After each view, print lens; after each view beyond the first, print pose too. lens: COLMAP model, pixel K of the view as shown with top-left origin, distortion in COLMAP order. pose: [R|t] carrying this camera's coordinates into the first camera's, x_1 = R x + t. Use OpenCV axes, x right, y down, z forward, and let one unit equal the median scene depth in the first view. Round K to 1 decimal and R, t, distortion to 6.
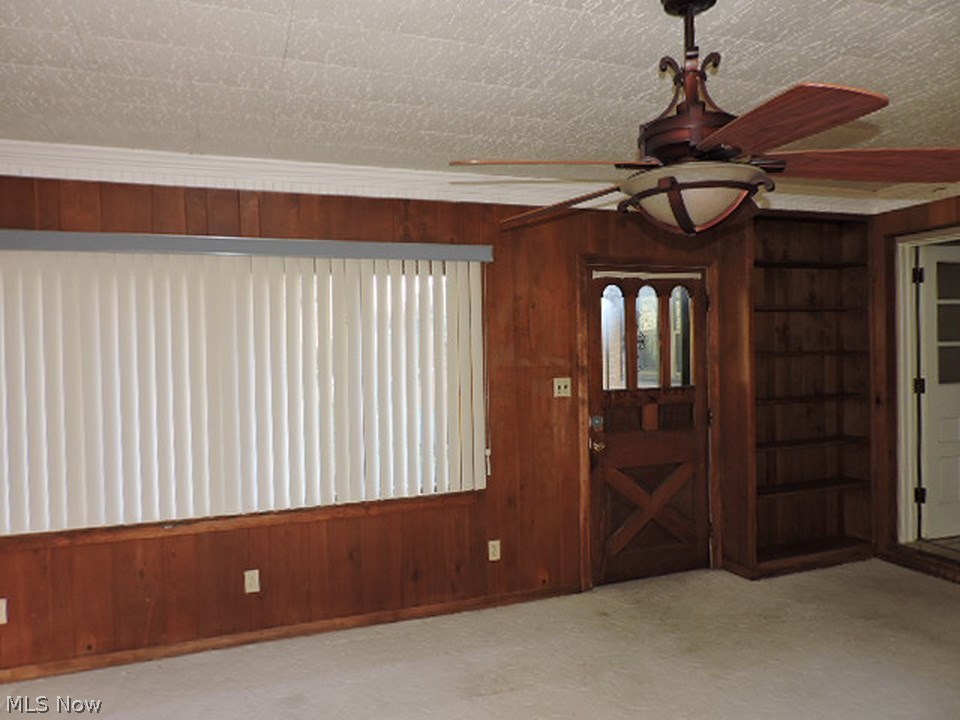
lens RADIAL K [[686.2, 0, 481.0], [0, 686.2, 359.9], [0, 0, 1]] dist [-0.018406, -0.002441]
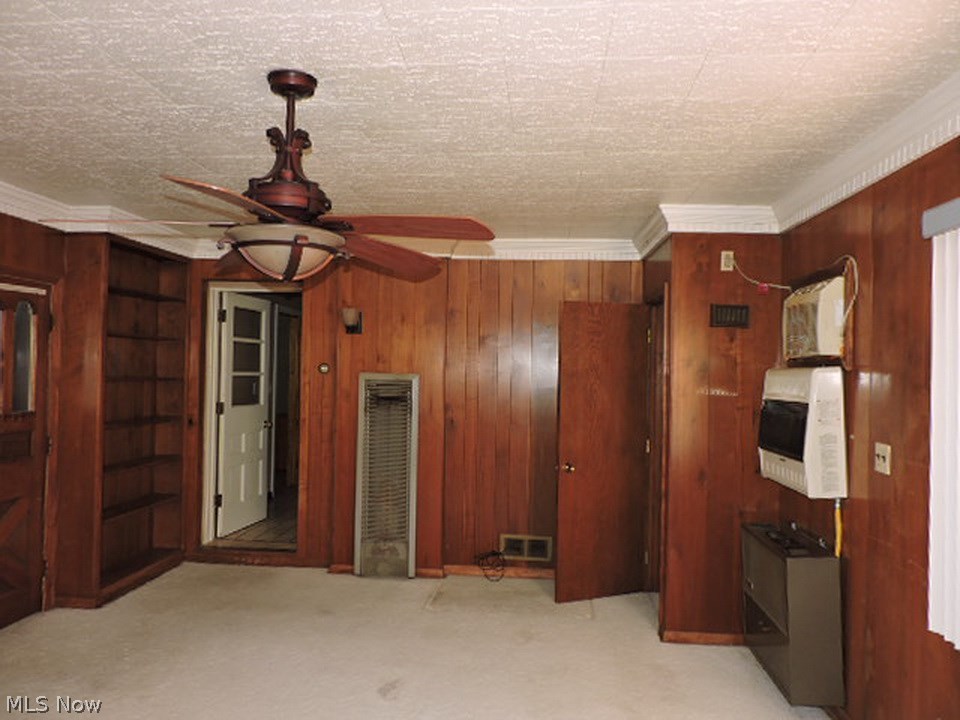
lens RADIAL K [[686.2, 0, 481.8], [0, 686.2, 359.9], [0, 0, 1]] dist [-0.018406, -0.002441]
pose [[0.427669, 0.048233, 0.902648, -0.251955], [-0.016409, 0.998825, -0.045597, 0.000726], [-0.903787, 0.004689, 0.427958, 0.074119]]
